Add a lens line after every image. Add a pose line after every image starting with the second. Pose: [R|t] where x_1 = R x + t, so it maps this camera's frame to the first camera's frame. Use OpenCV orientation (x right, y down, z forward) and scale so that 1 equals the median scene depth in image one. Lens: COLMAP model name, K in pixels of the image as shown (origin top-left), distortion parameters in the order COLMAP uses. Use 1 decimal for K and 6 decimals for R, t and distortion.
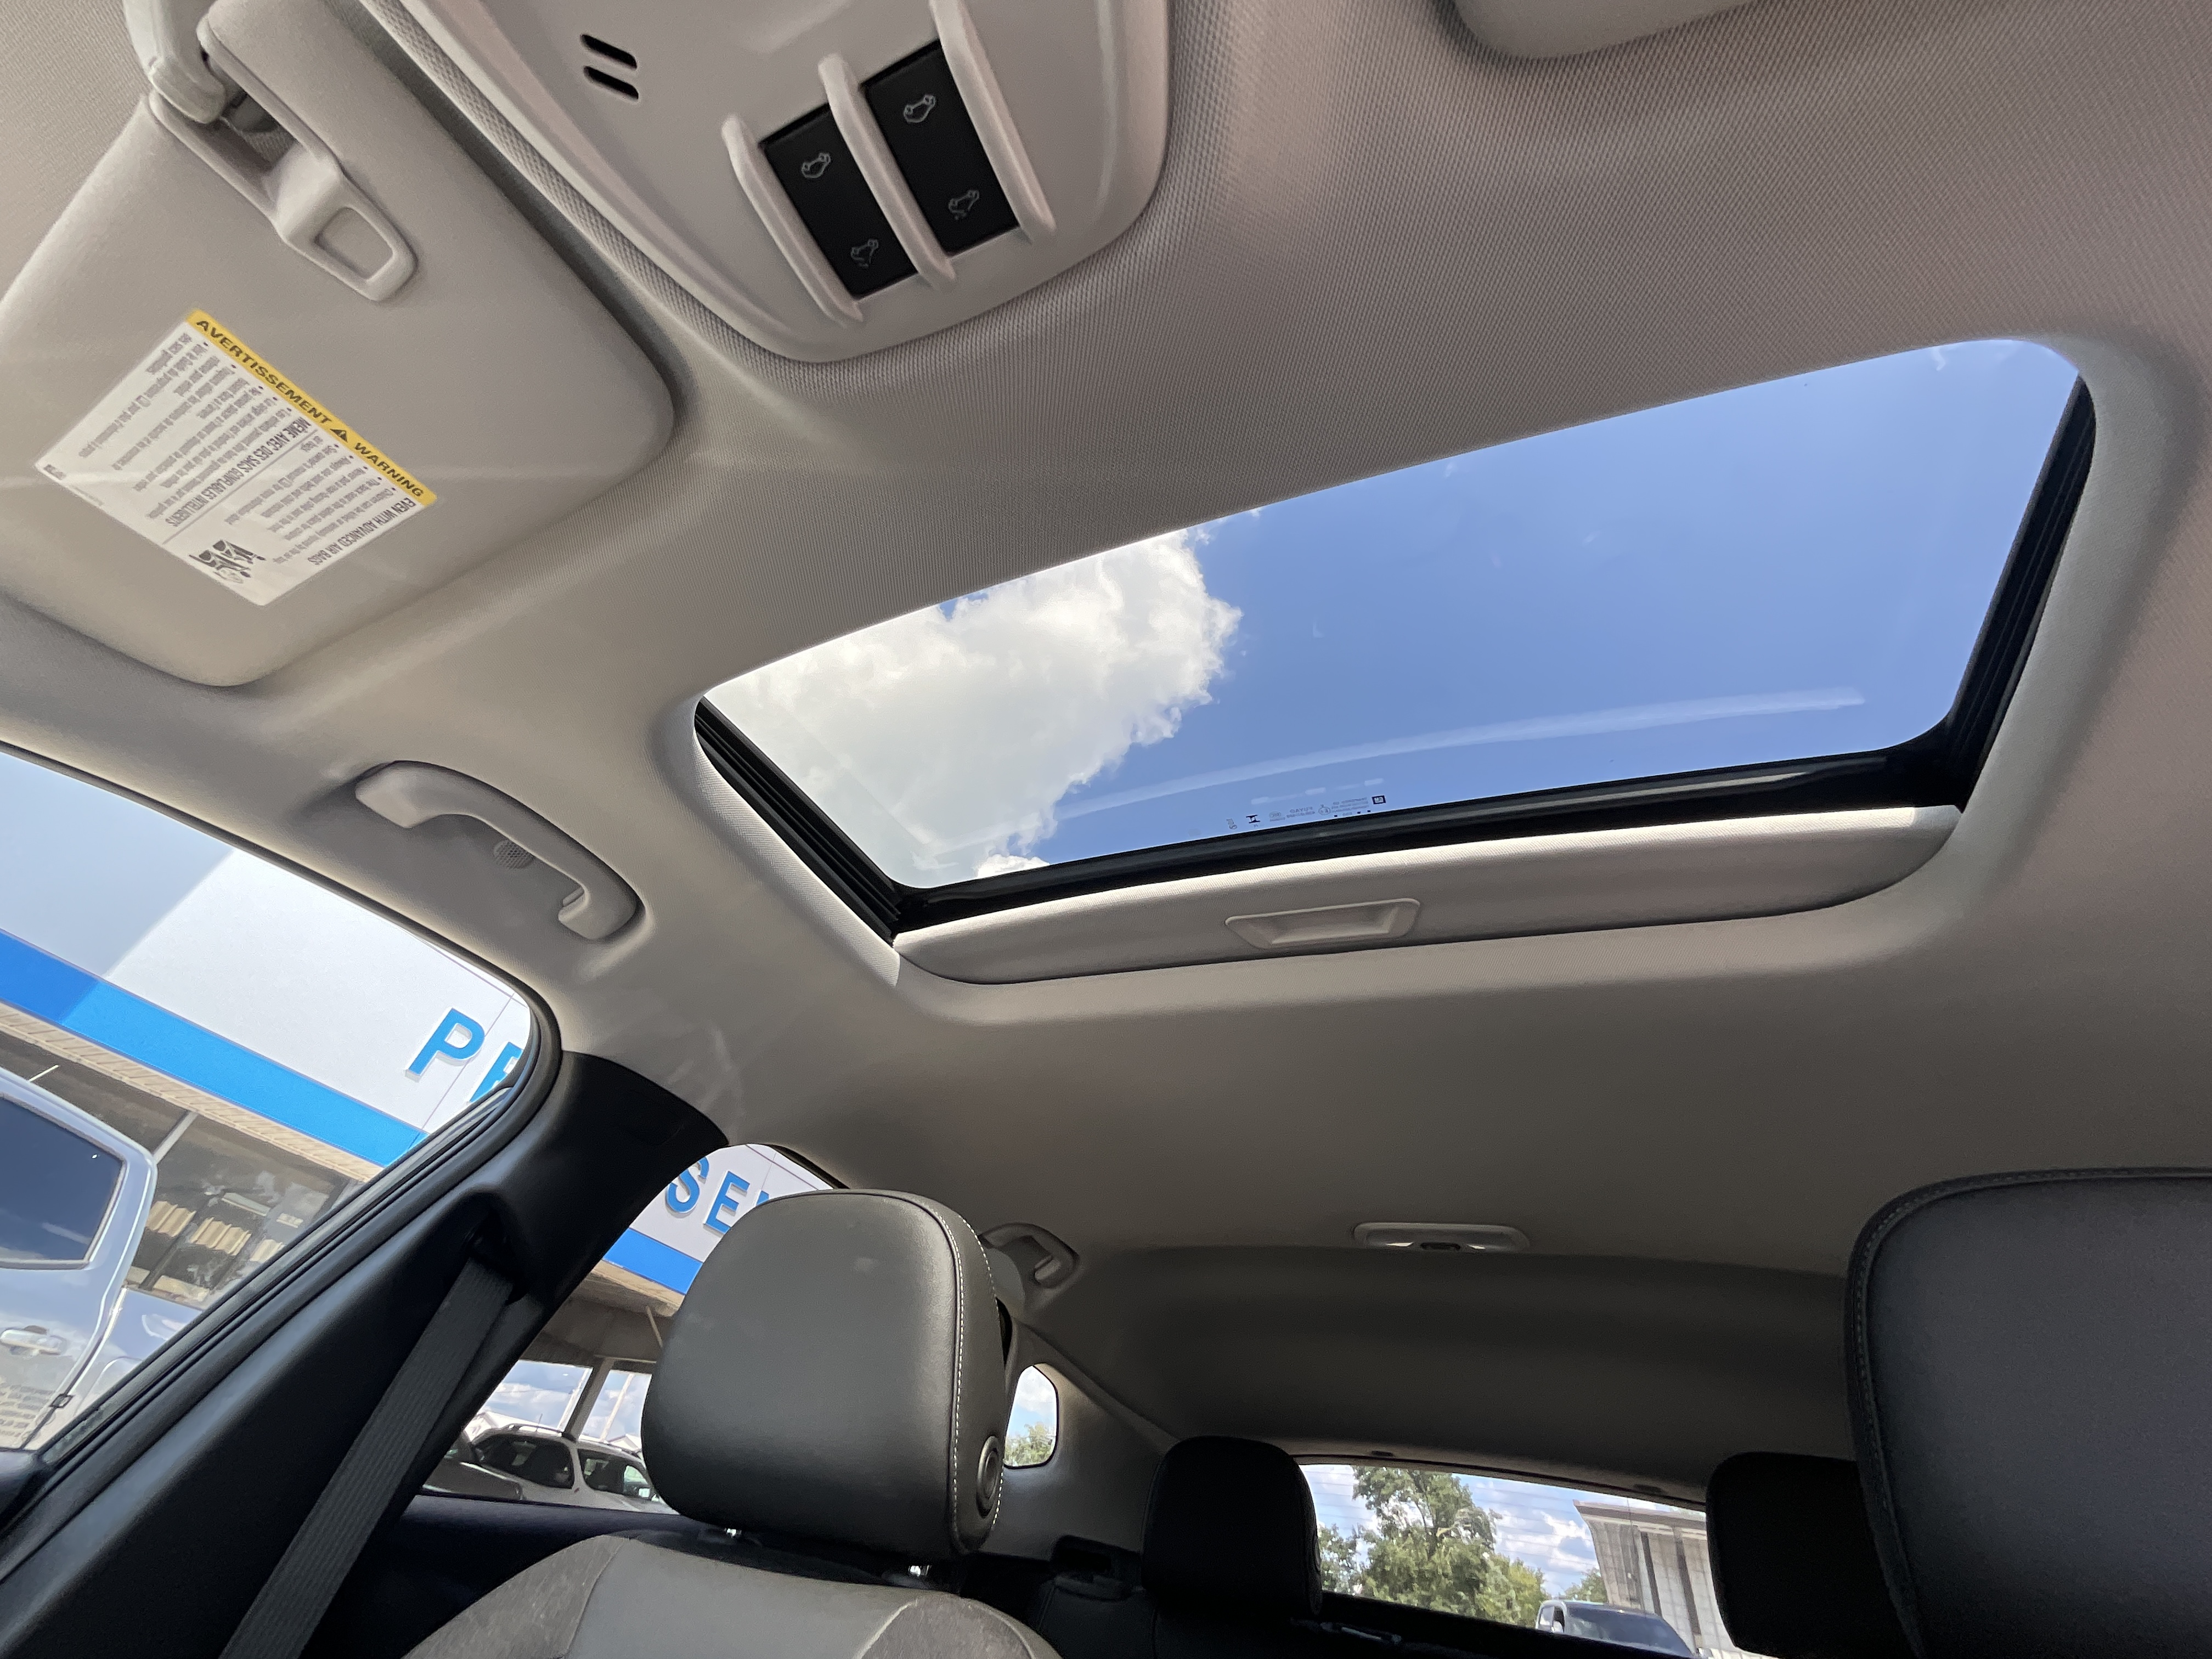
lens RADIAL K [[882.3, 0, 1107.2], [0, 882.3, 827.6], [0, 0, 1]] dist [0.002858, -0.003048]
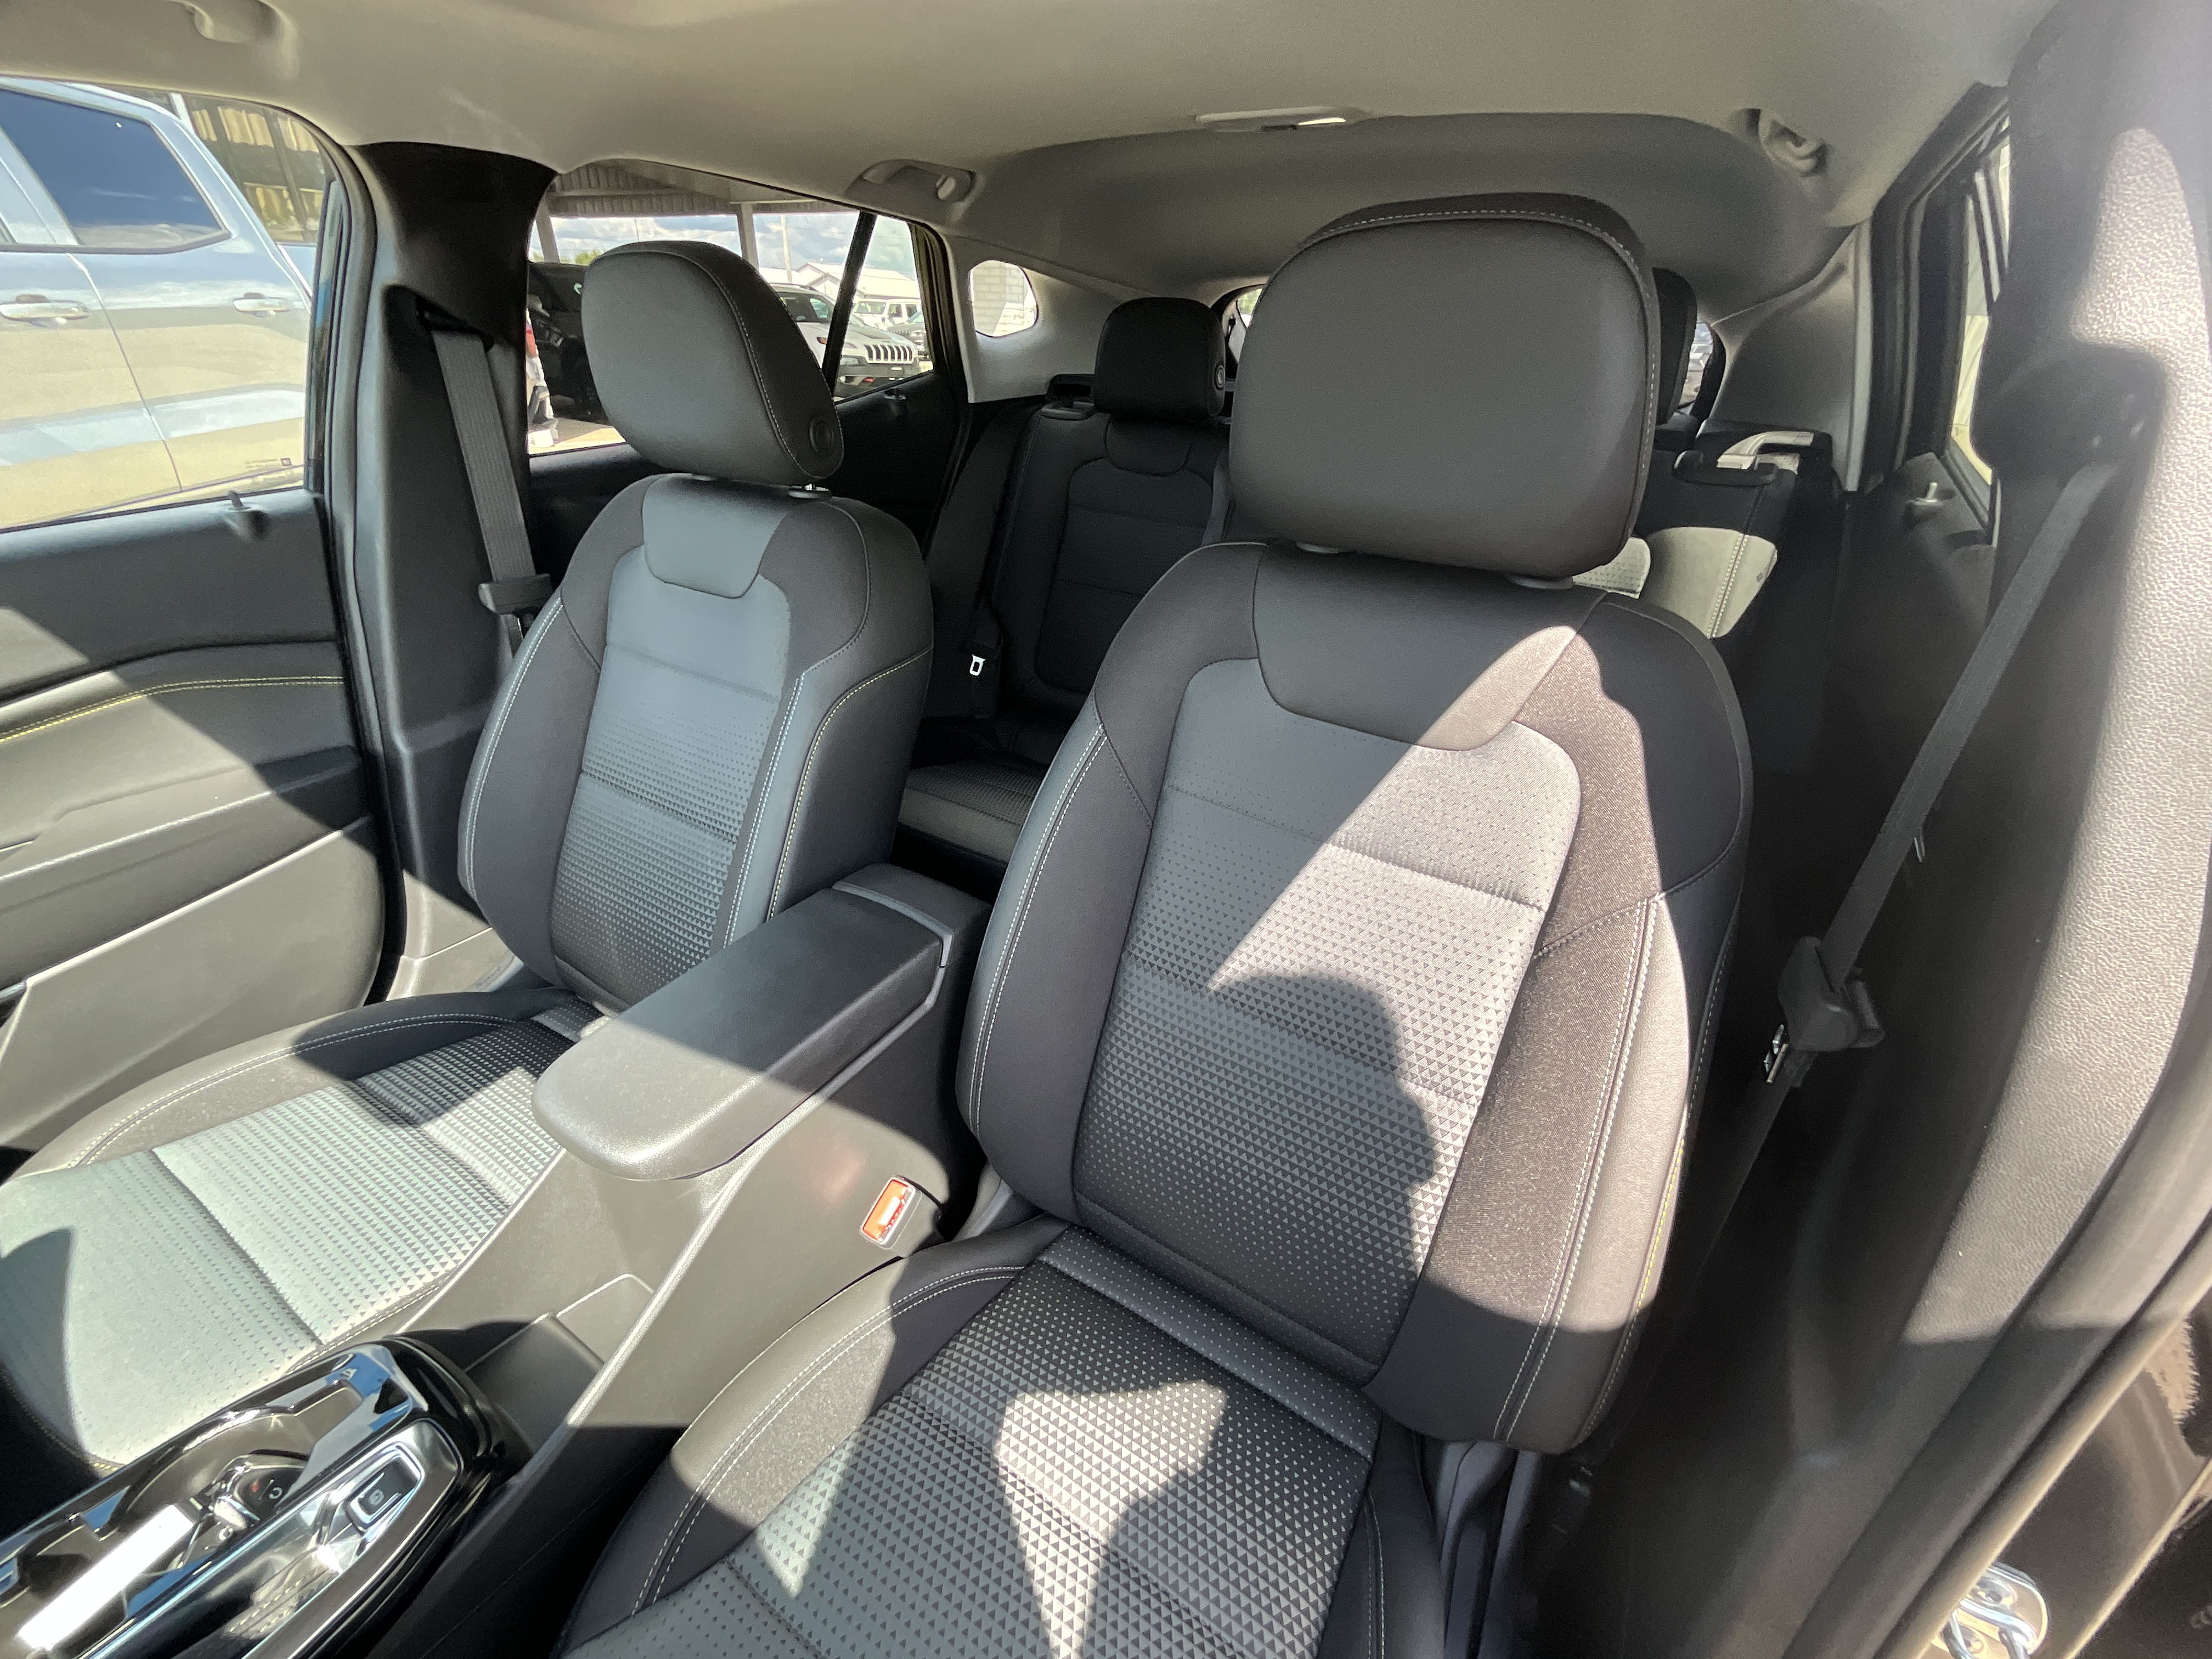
lens RADIAL K [[860.8, 0, 1109.5], [0, 860.8, 833.0], [0, 0, 1]] dist [0.001196, -0.000447]
pose [[0.982987, -0.023036, -0.182225, 0.294545], [0.179582, 0.328824, 0.927160, -0.166409], [0.038562, -0.944110, 0.327367, -0.060955]]
